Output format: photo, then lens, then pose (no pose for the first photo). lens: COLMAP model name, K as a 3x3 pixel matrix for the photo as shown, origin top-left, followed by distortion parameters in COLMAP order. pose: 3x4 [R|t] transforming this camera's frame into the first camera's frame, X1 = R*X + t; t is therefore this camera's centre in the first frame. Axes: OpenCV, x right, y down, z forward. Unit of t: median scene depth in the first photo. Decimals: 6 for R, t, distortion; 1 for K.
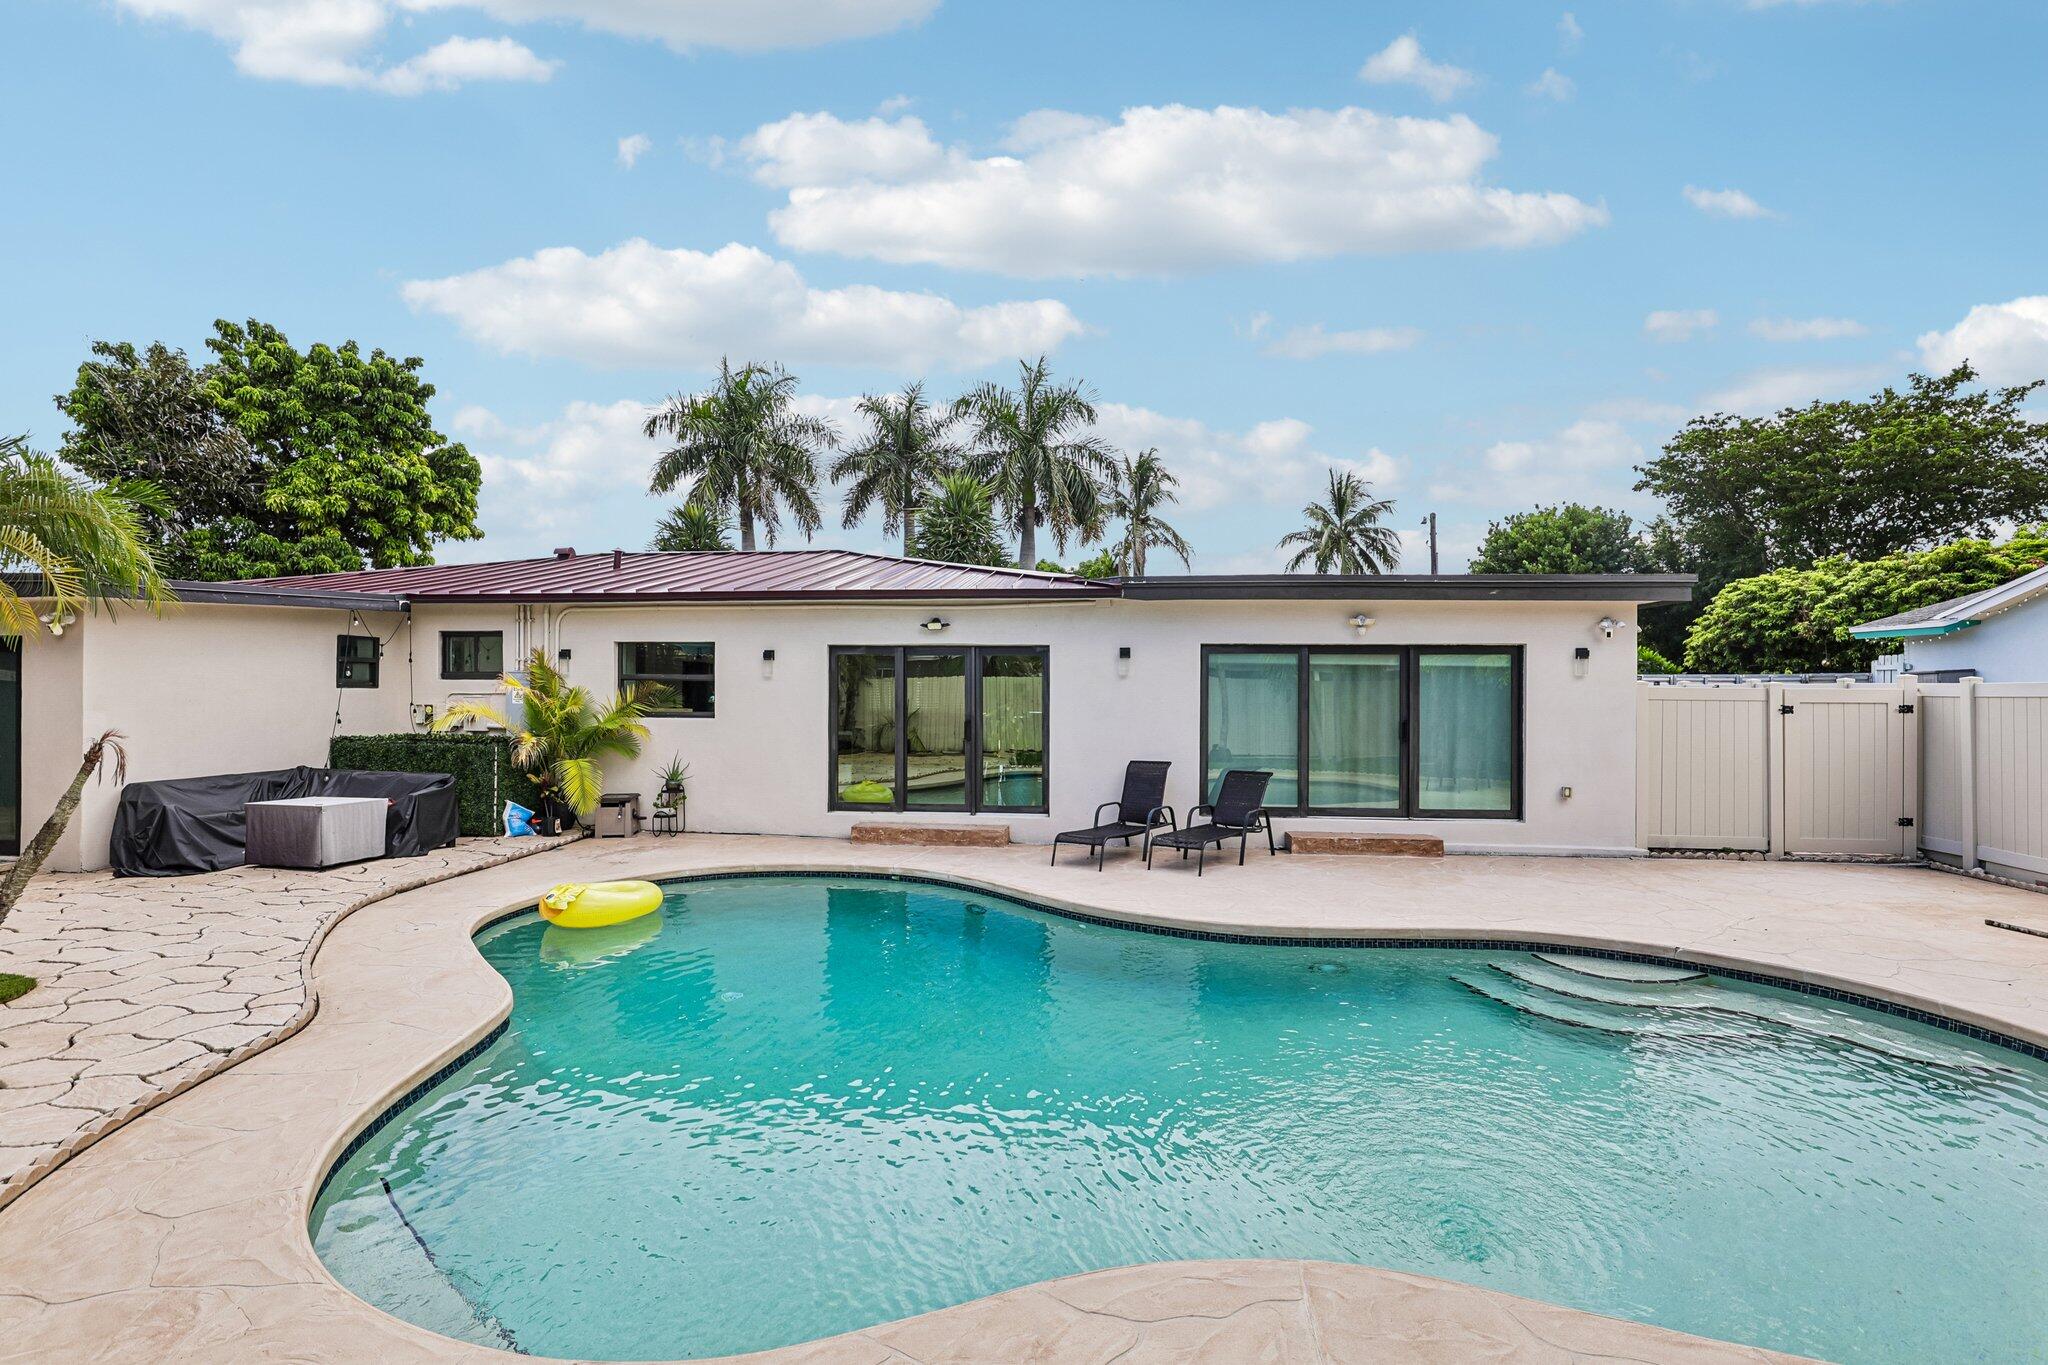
lens RADIAL K [[963.3, 0, 1025.1], [0, 963.3, 675.3], [0, 0, 1]] dist [-0.021051, 0.001212]
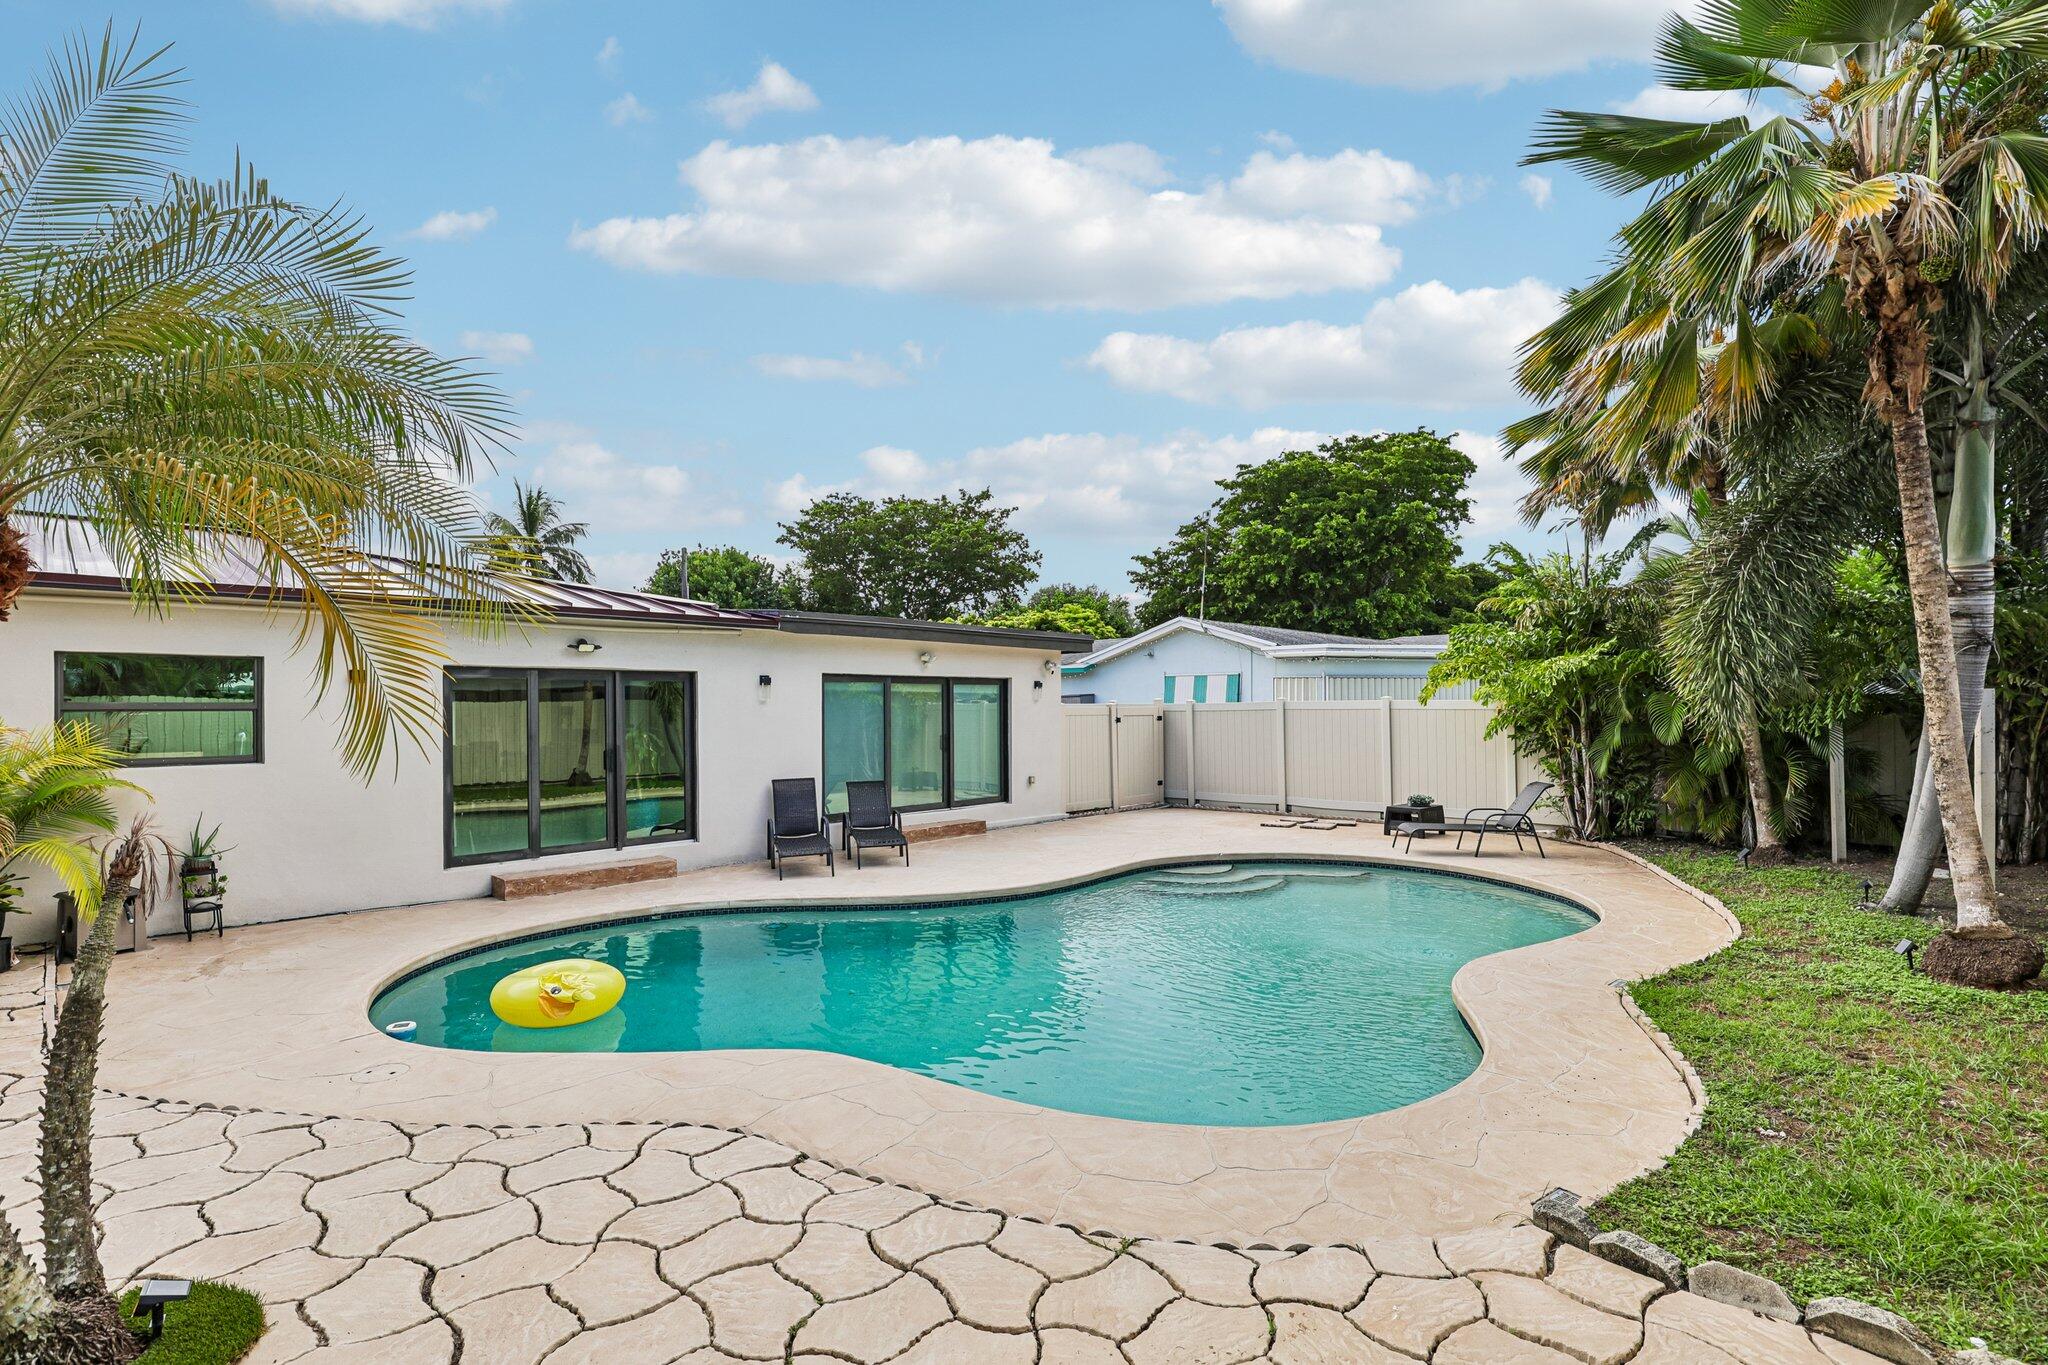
lens RADIAL K [[964.8, 0, 1016.7], [0, 964.8, 701.2], [0, 0, 1]] dist [-0.045872, 0.000349]
pose [[0.597417, -0.005507, 0.801912, -0.553887], [0.000689, 0.999980, 0.006353, -0.006104], [-0.801930, -0.003243, 0.597409, 0.128760]]
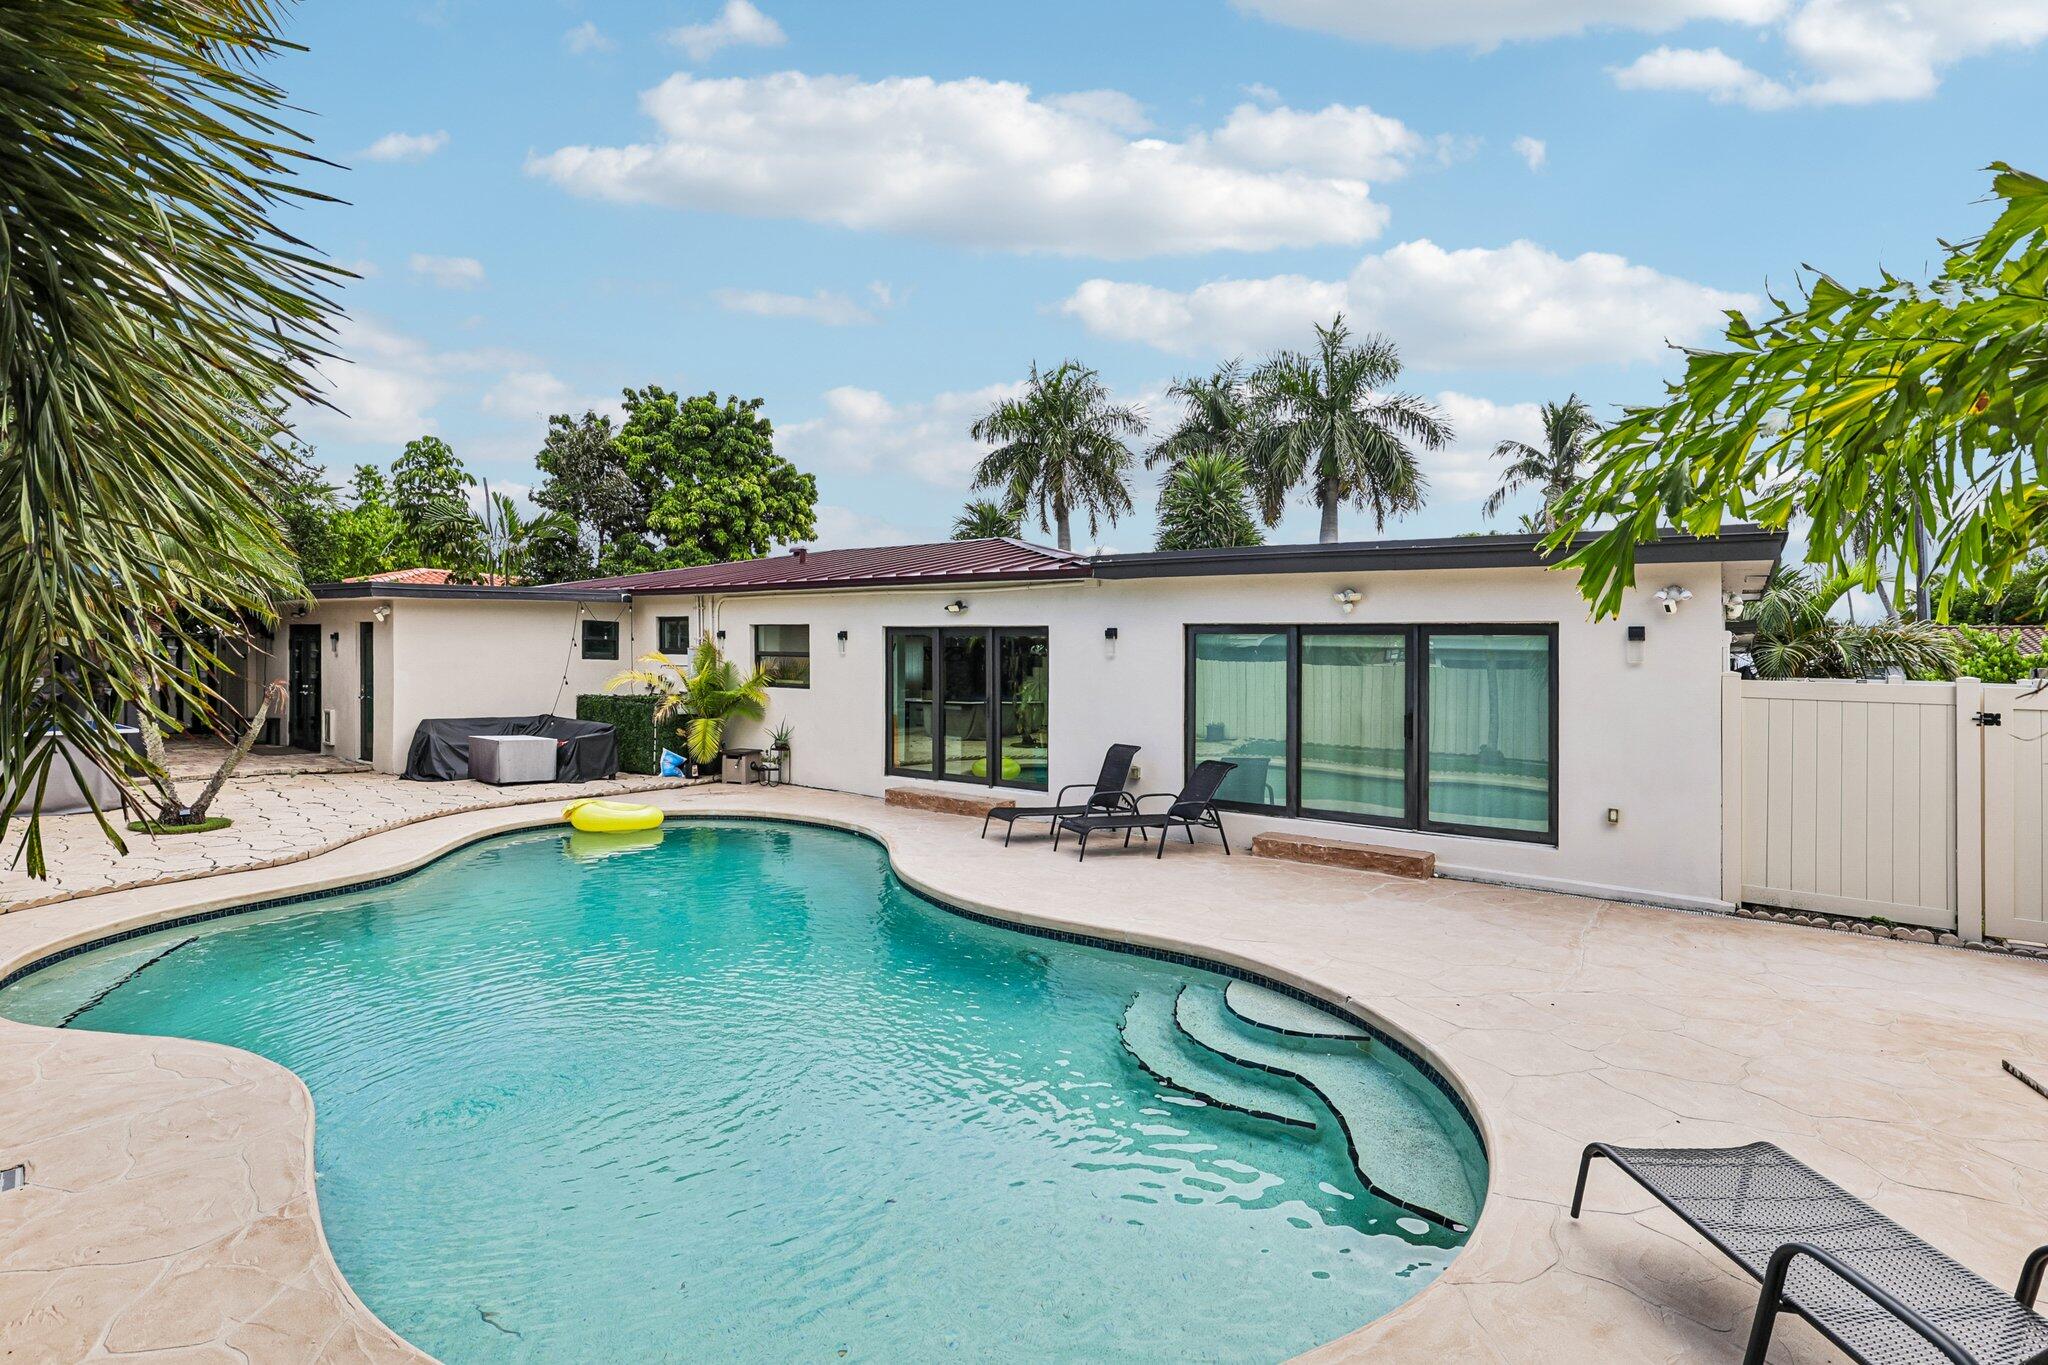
lens RADIAL K [[970.8, 0, 1009.1], [0, 970.8, 659.8], [0, 0, 1]] dist [-0.015378, 0.001076]
pose [[0.874965, 0.013579, -0.483996, 0.460749], [-0.013660, 0.999901, 0.003359, 0.001686], [0.483994, 0.003672, 0.875064, 0.082530]]
